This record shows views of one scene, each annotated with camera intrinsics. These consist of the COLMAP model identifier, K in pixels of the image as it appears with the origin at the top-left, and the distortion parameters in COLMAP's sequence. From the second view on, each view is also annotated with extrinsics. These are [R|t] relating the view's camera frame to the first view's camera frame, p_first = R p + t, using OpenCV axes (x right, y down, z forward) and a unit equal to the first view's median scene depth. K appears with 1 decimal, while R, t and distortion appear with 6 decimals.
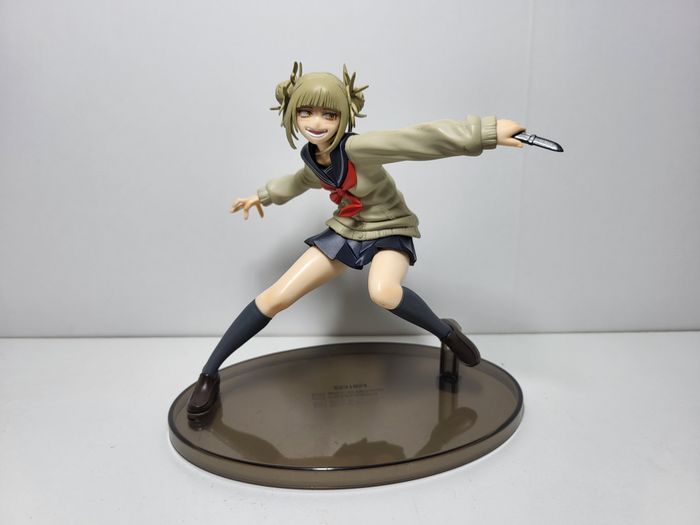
lens RADIAL K [[577.5, 0, 350.0], [0, 577.5, 262.5], [0, 0, 1]] dist [-0.002500, -0.000049]
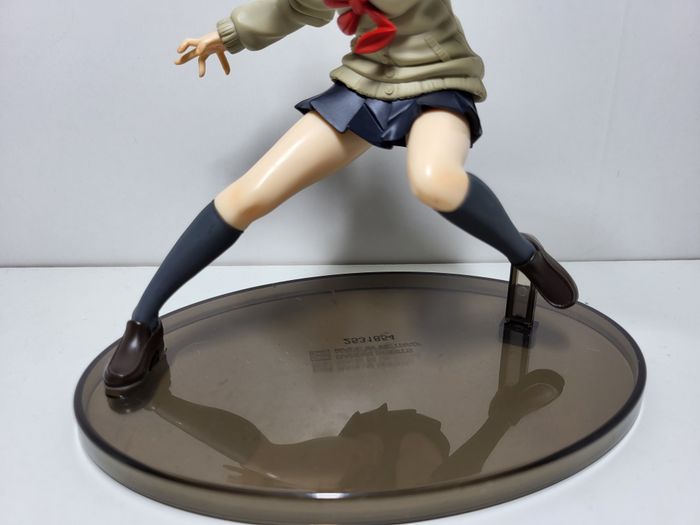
lens RADIAL K [[577.5, 0, 350.0], [0, 577.5, 262.5], [0, 0, 1]] dist [-0.002500, -0.000049]
pose [[0.999991, -0.001531, 0.004004, -0.025159], [0.001063, 0.993447, 0.114292, 0.060906], [-0.004153, -0.114287, 0.993439, 0.398800]]
